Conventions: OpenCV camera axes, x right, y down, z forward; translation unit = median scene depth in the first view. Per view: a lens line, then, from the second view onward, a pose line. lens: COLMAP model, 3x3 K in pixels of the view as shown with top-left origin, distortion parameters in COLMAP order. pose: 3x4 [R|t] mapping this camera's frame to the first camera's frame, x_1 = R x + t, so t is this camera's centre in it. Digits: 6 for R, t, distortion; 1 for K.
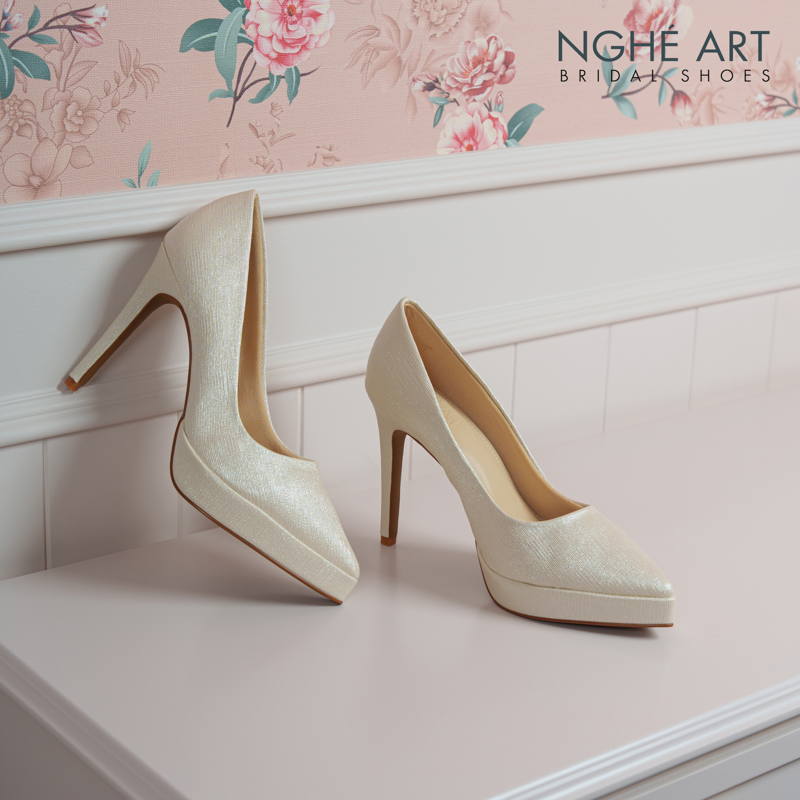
lens RADIAL K [[1590.2, 0, 400.0], [0, 1590.2, 400.0], [0, 0, 1]] dist [-0.068169, -0.109717]
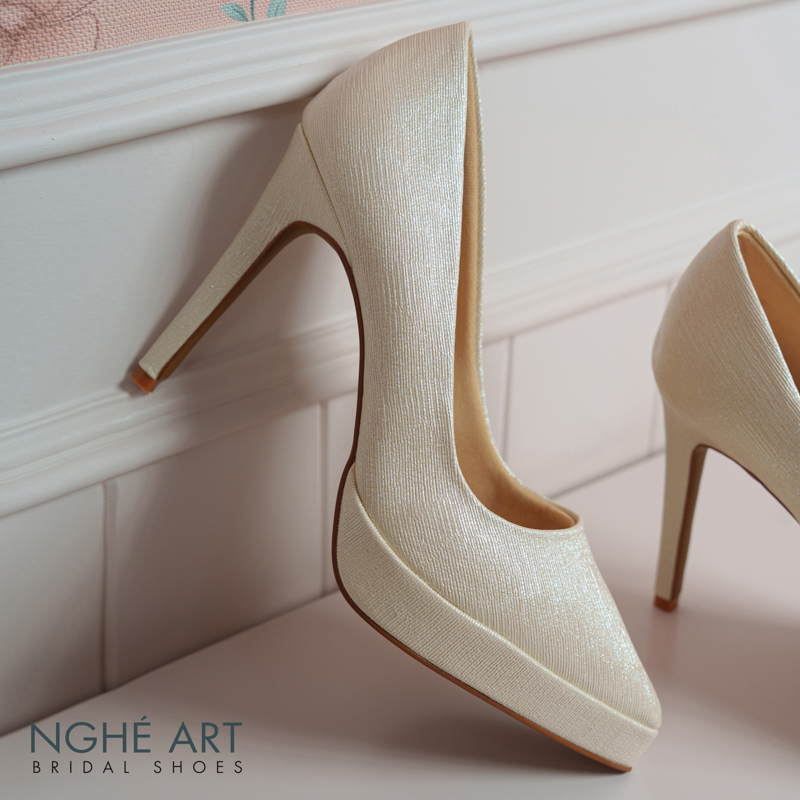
lens RADIAL K [[1314.5, 0, 400.0], [0, 1314.5, 400.0], [0, 0, 1]] dist [0.020462, 0.099791]
pose [[0.999876, -0.006427, -0.014362, -0.109227], [0.009039, 0.981747, 0.189978, -0.092133], [0.012879, -0.190084, 0.981683, 0.538858]]
